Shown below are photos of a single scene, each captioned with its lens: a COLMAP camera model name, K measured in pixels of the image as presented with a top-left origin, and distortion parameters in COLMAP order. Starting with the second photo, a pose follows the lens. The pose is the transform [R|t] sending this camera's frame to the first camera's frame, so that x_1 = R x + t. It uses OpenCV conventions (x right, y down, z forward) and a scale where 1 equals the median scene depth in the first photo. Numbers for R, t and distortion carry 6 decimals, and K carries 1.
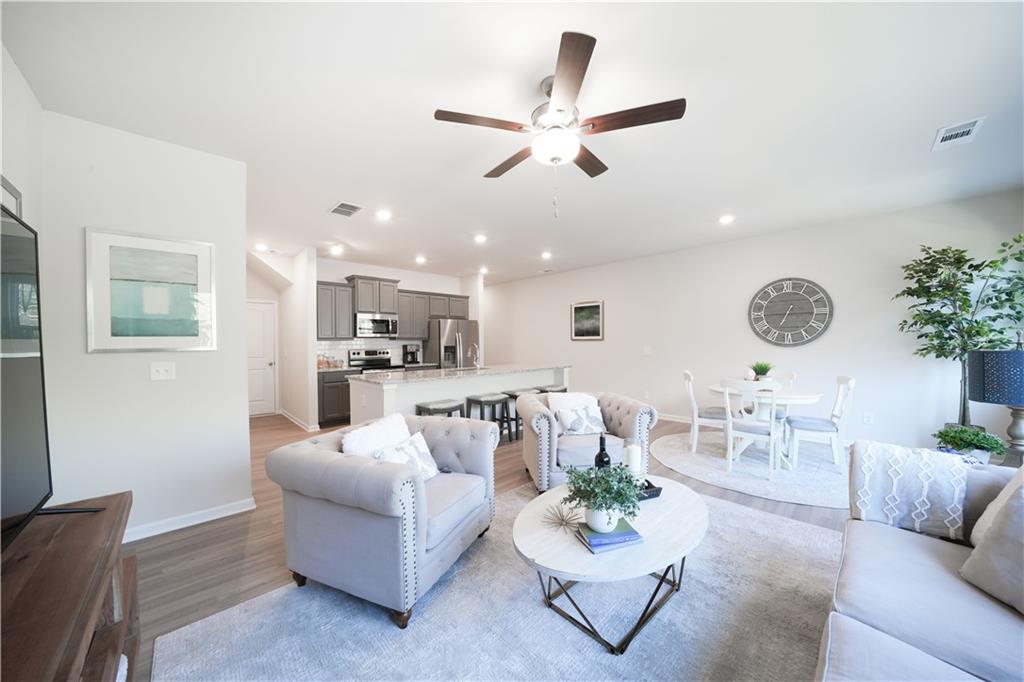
lens RADIAL K [[353.0, 0, 506.7], [0, 353.0, 344.0], [0, 0, 1]] dist [-0.016043, -0.000015]
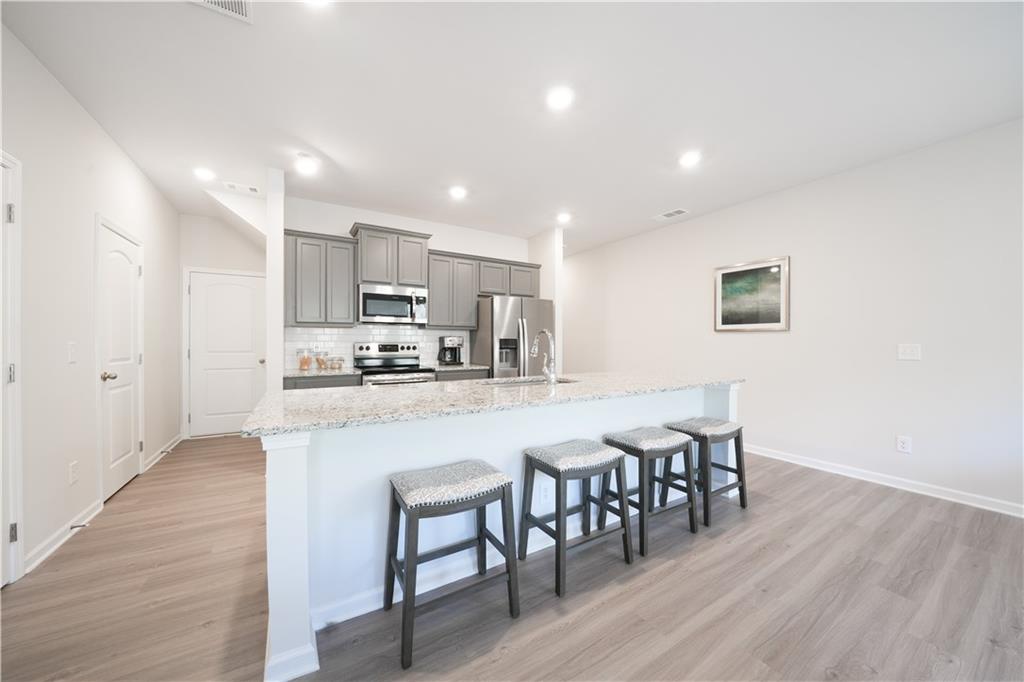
lens RADIAL K [[357.7, 0, 512.0], [0, 357.7, 341.0], [0, 0, 1]] dist [-0.000563, -0.000029]
pose [[0.979997, 0.009652, -0.198778, -0.028520], [-0.011123, 0.999918, -0.006287, 0.013515], [0.198701, 0.008372, 0.980024, 0.381188]]
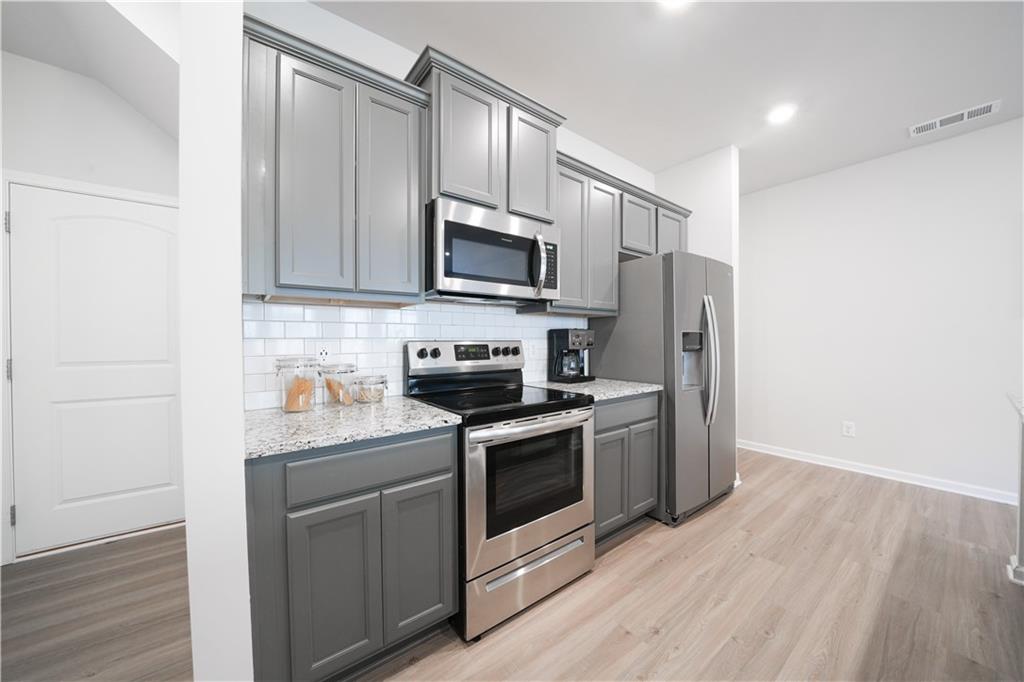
lens RADIAL K [[346.0, 0, 512.0], [0, 346.0, 341.0], [0, 0, 1]] dist [-0.013564, 0.000057]
pose [[0.994958, 0.005539, -0.100135, -0.306603], [-0.005287, 0.999982, 0.002778, 0.013850], [0.100148, -0.002235, 0.994970, 0.668804]]
